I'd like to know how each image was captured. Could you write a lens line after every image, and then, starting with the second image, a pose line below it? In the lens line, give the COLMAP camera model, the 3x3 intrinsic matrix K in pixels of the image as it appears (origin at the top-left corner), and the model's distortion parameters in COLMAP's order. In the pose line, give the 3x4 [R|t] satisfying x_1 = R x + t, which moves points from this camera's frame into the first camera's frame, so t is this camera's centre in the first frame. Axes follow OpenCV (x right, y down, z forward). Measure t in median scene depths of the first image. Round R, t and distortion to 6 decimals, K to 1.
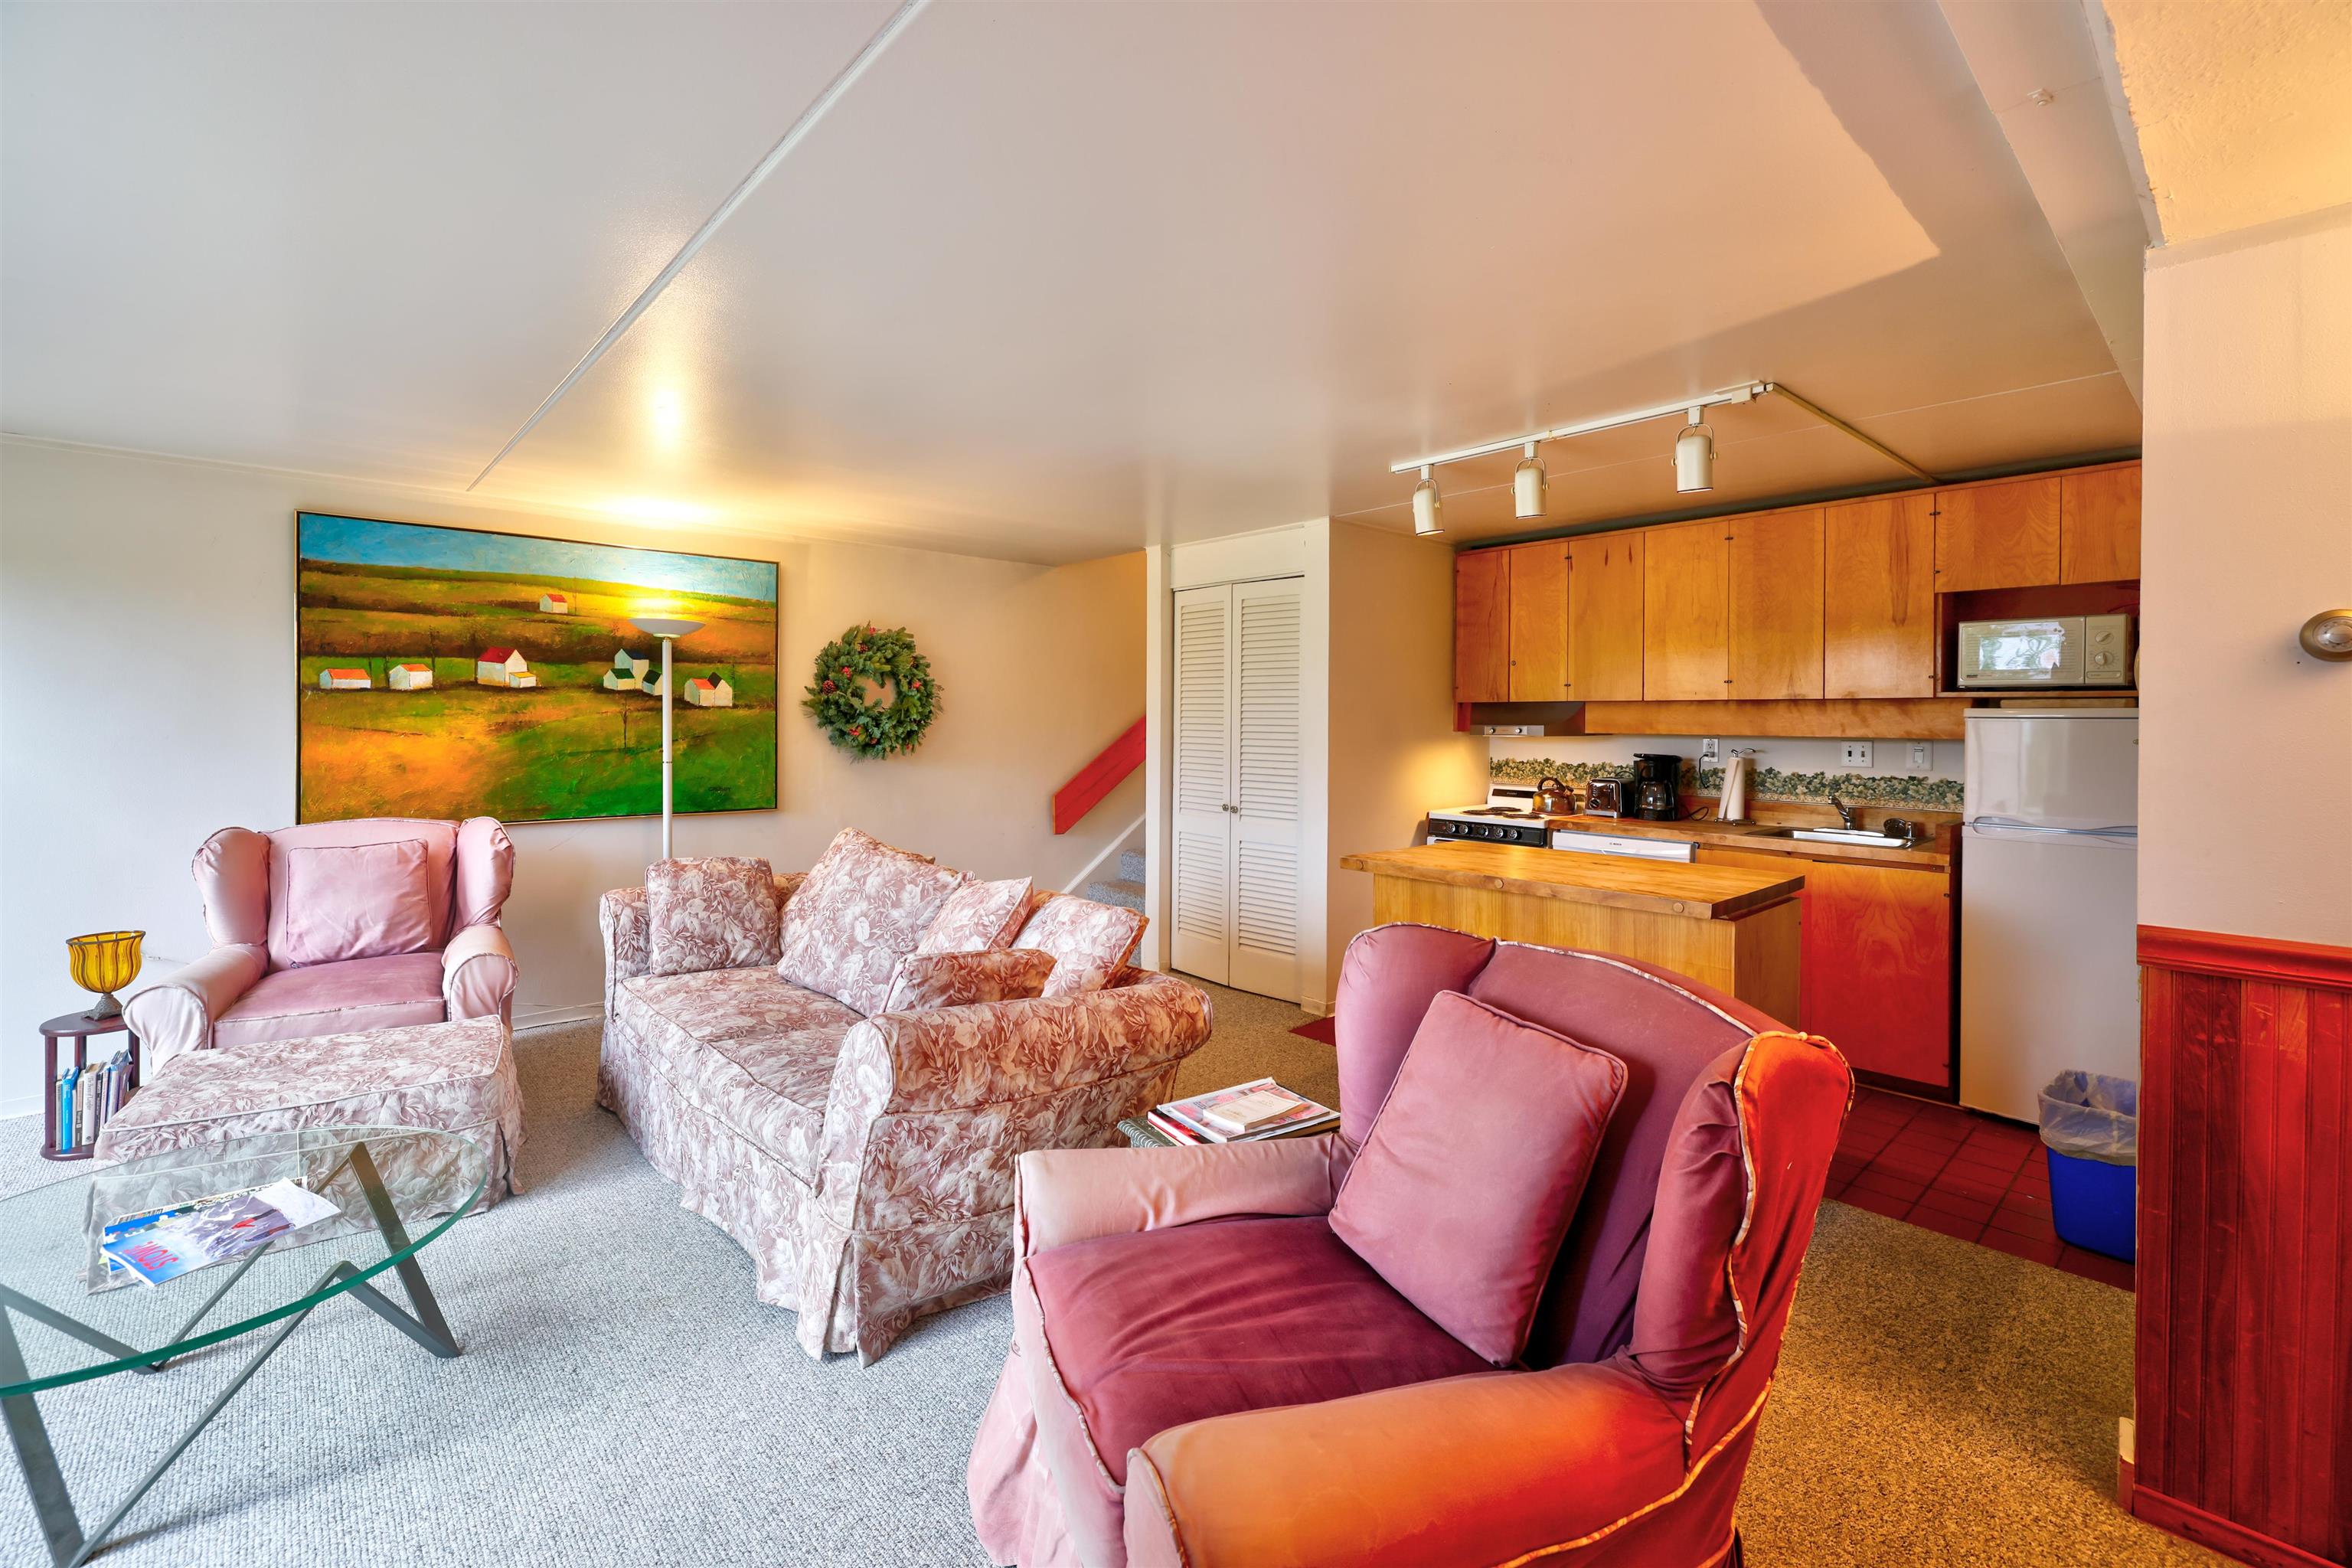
lens RADIAL K [[1015.3, 0, 1151.5], [0, 1015.3, 728.2], [0, 0, 1]] dist [-0.005212, -0.000098]
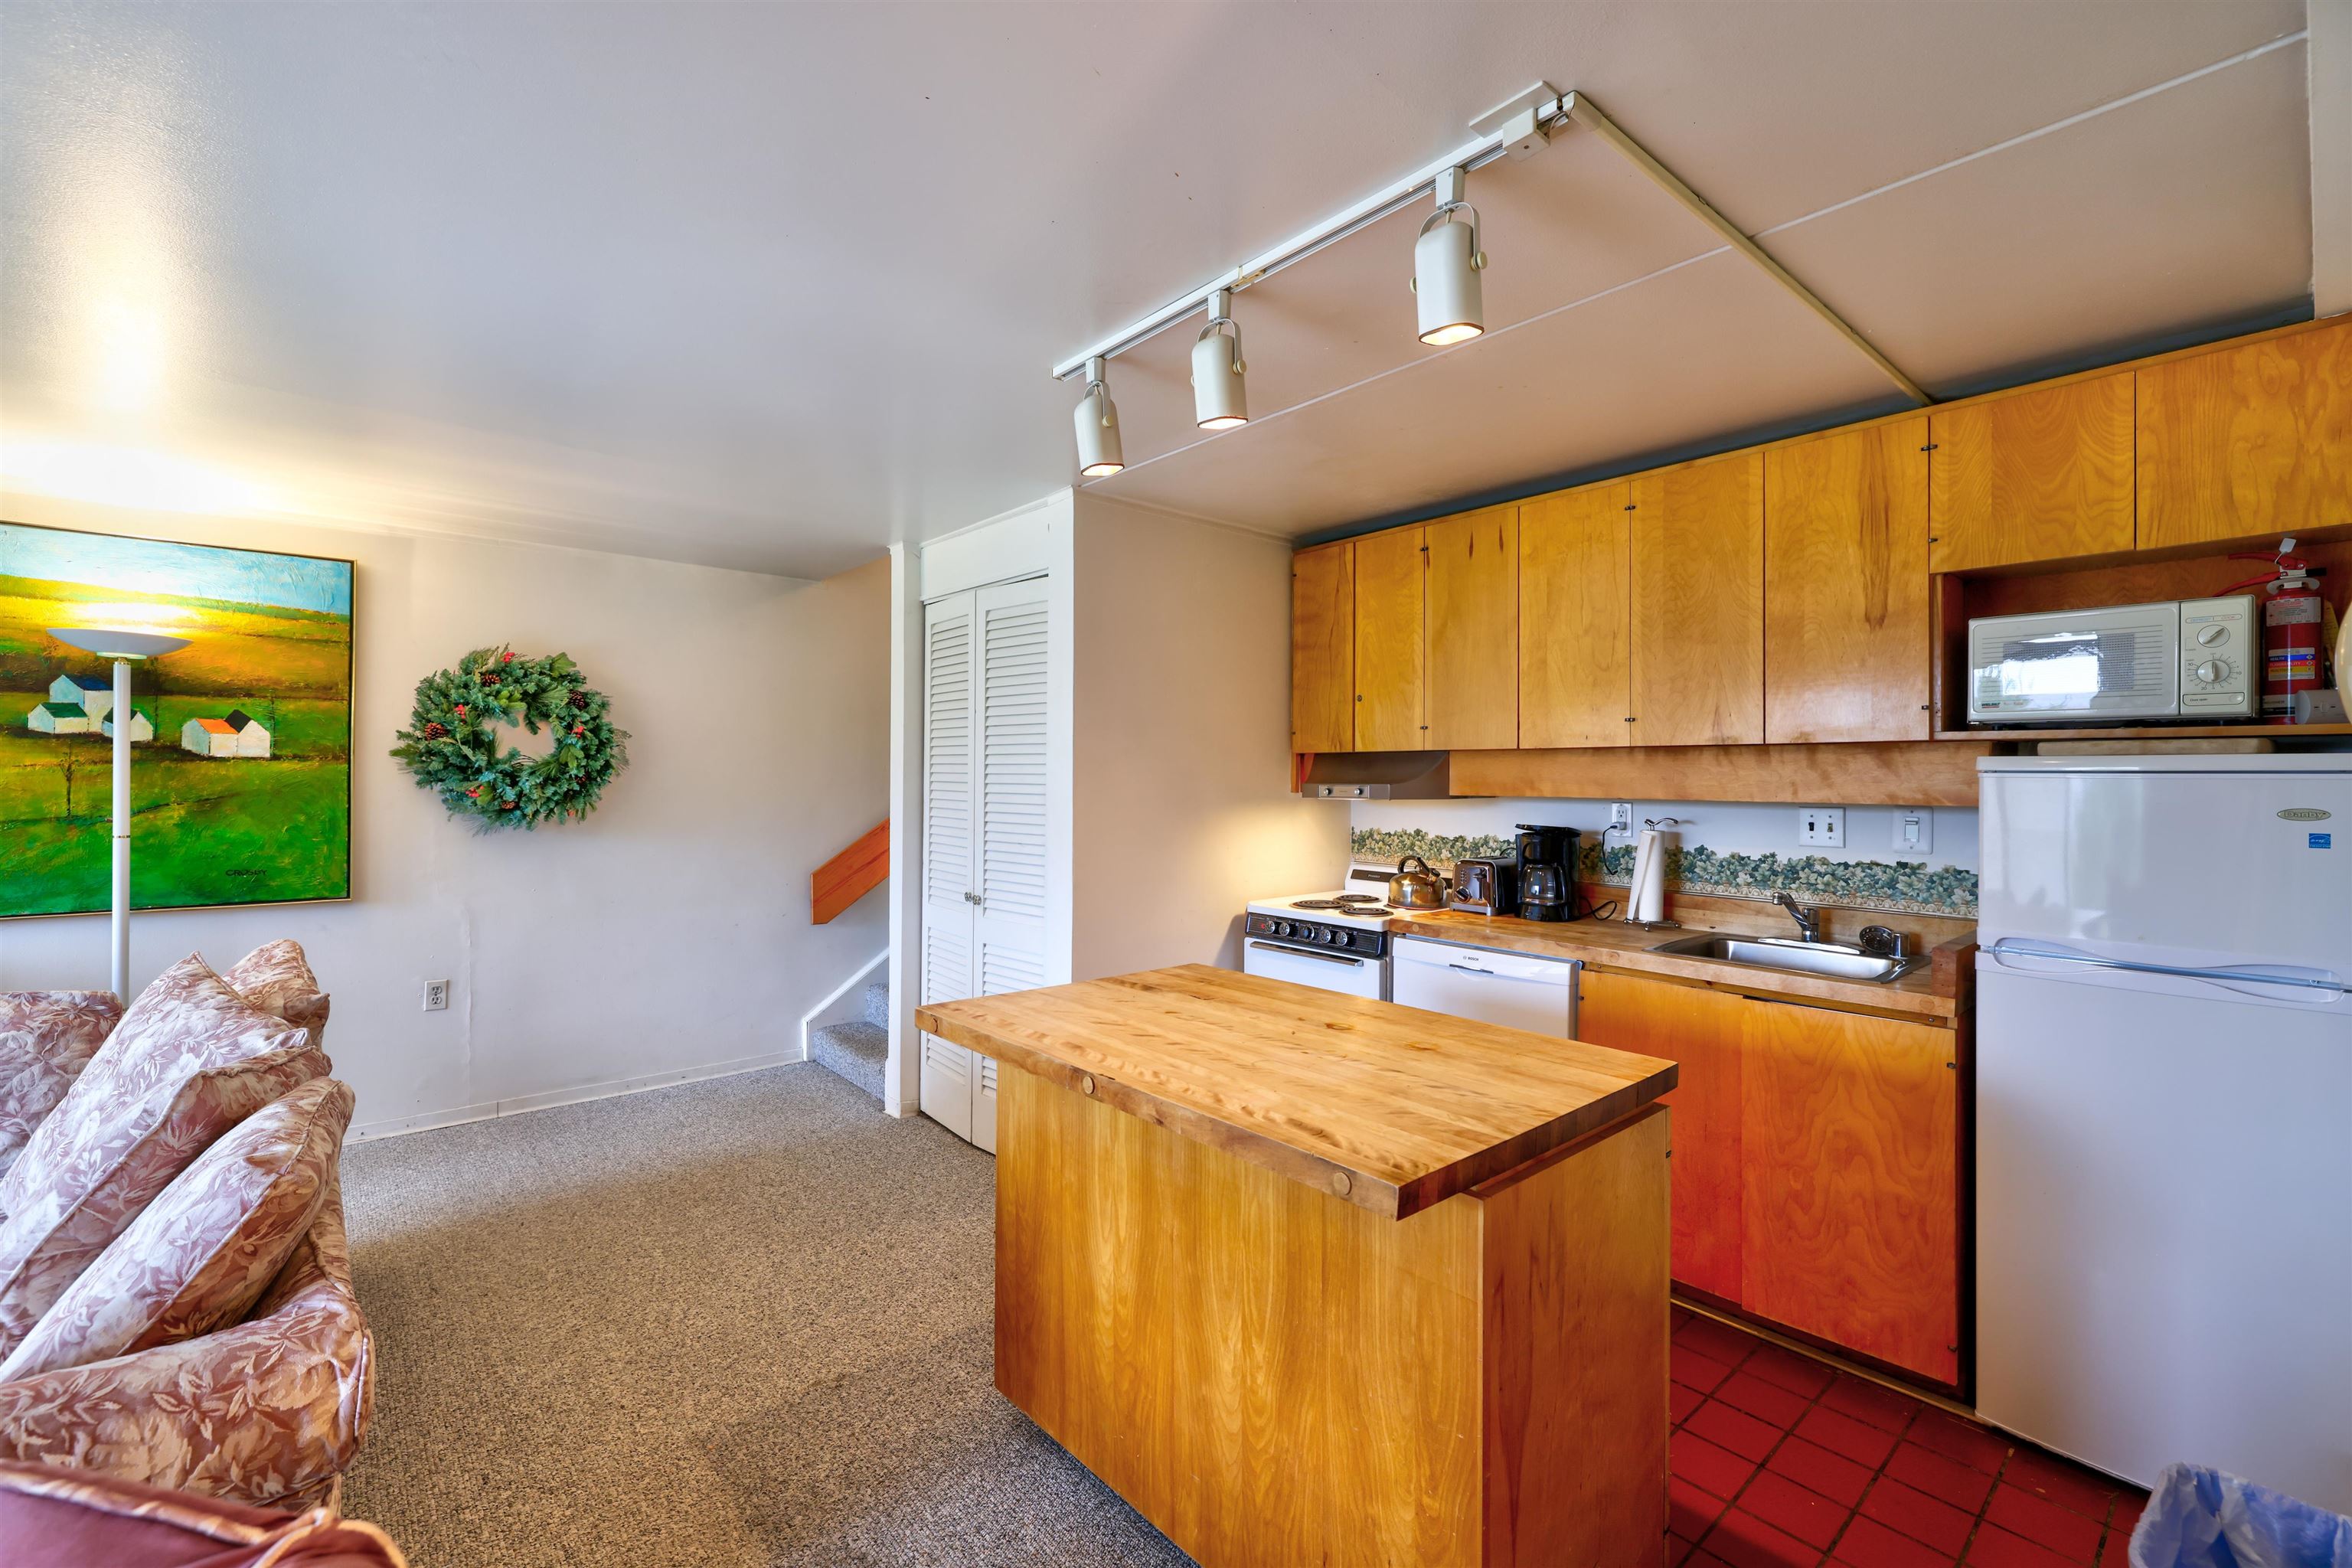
lens RADIAL K [[1015.3, 0, 1177.3], [0, 1015.3, 773.6], [0, 0, 1]] dist [-0.005212, -0.000098]
pose [[1.000000, 0.000326, -0.000121, 0.251833], [-0.000327, 0.999924, -0.012299, -0.001439], [0.000117, 0.012299, 0.999924, 0.306304]]
